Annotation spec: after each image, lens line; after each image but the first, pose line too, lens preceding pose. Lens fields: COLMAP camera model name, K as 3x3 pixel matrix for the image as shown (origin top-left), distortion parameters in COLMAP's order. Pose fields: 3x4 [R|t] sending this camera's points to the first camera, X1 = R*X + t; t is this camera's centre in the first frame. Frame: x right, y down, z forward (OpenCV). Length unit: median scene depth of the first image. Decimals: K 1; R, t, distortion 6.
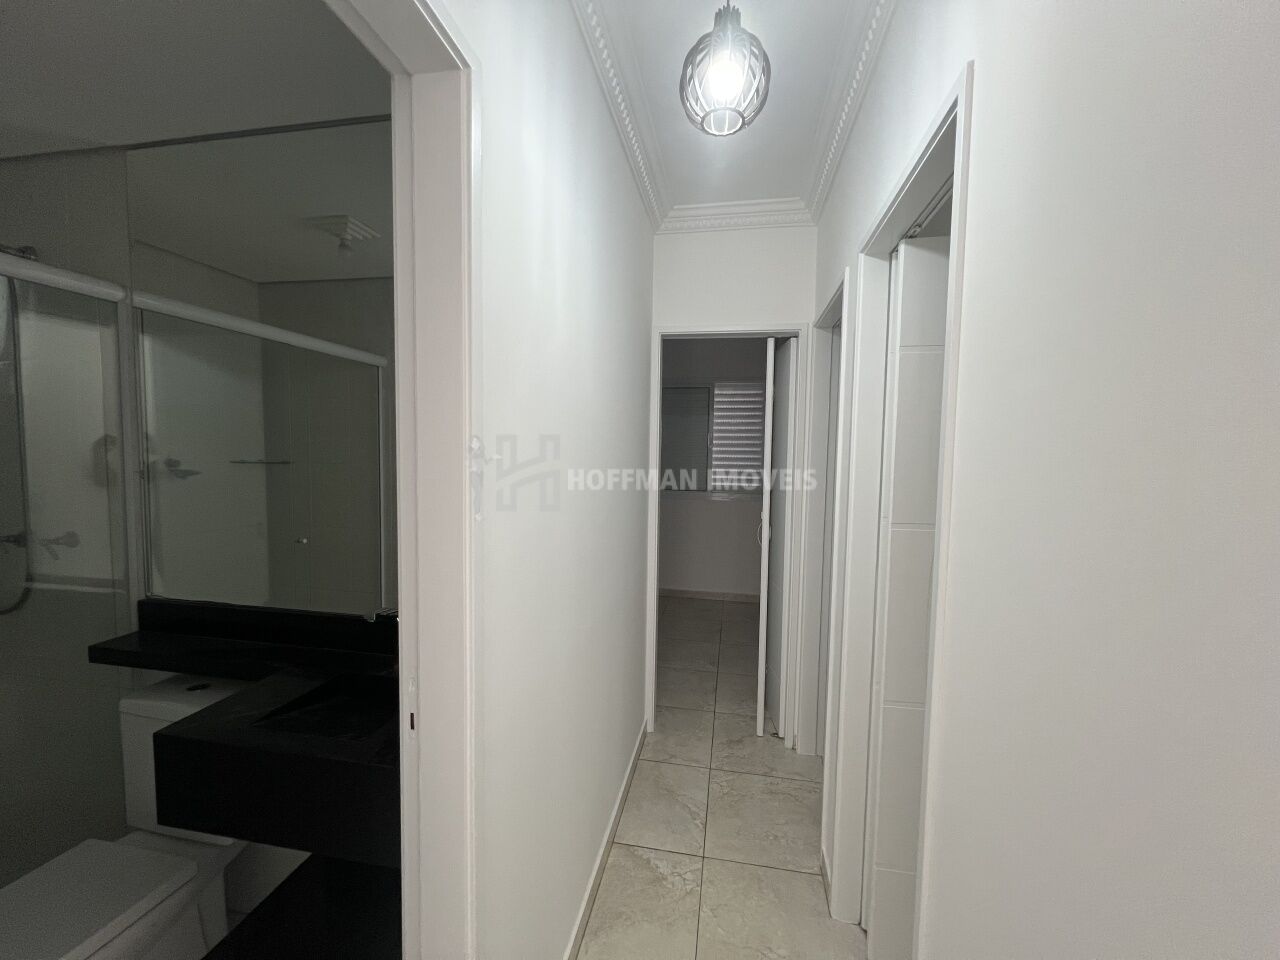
lens RADIAL K [[511.3, 0, 640.4], [0, 511.3, 482.3], [0, 0, 1]] dist [-0.001035, 0.000305]
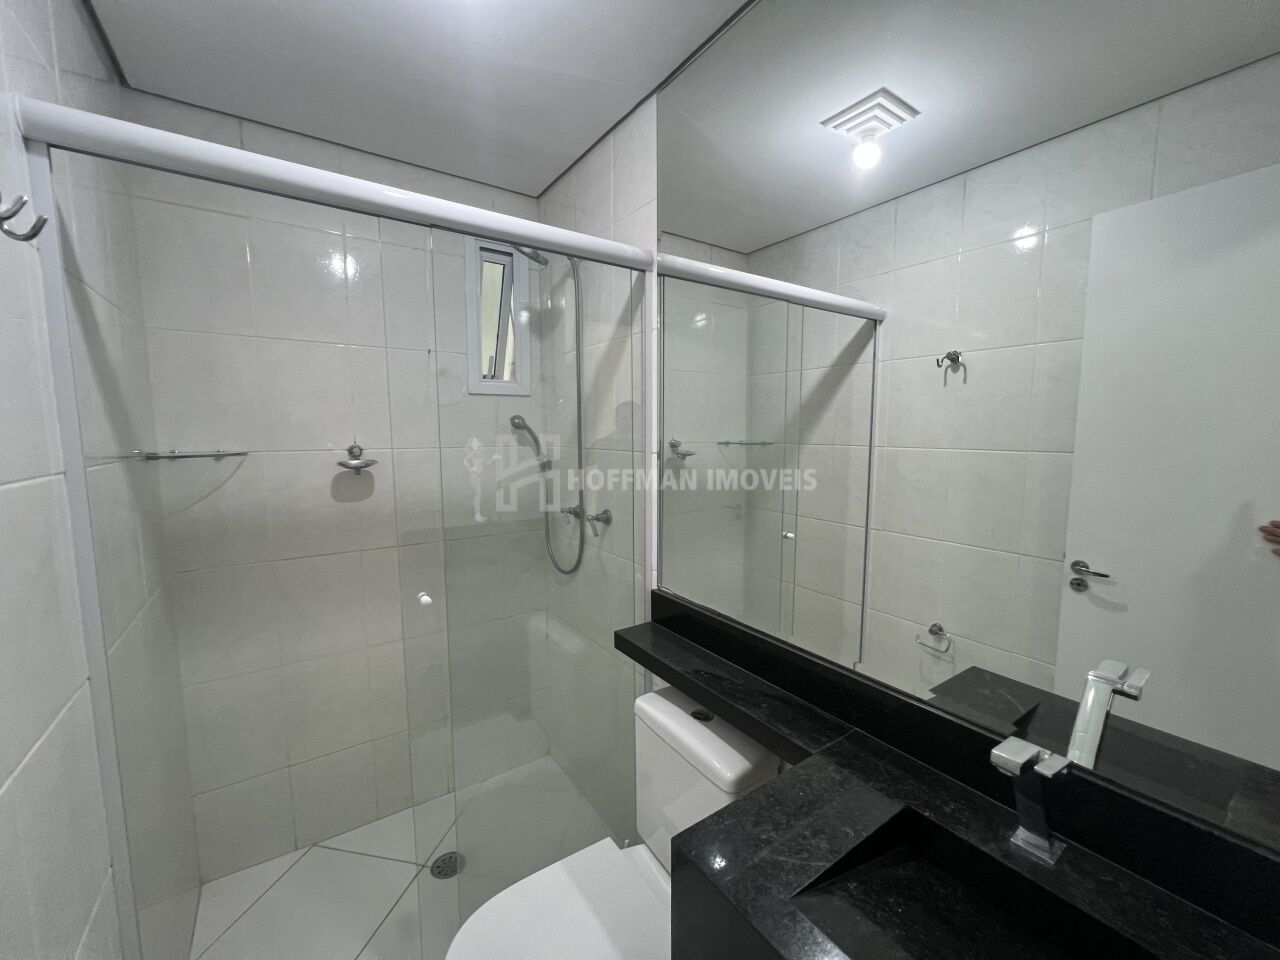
lens RADIAL K [[511.3, 0, 640.4], [0, 511.3, 482.3], [0, 0, 1]] dist [-0.001035, 0.000305]
pose [[0.698946, 0.051804, -0.713296, -0.346498], [-0.029131, 0.998608, 0.043980, -0.004805], [0.714581, -0.009961, 0.699482, 0.339294]]
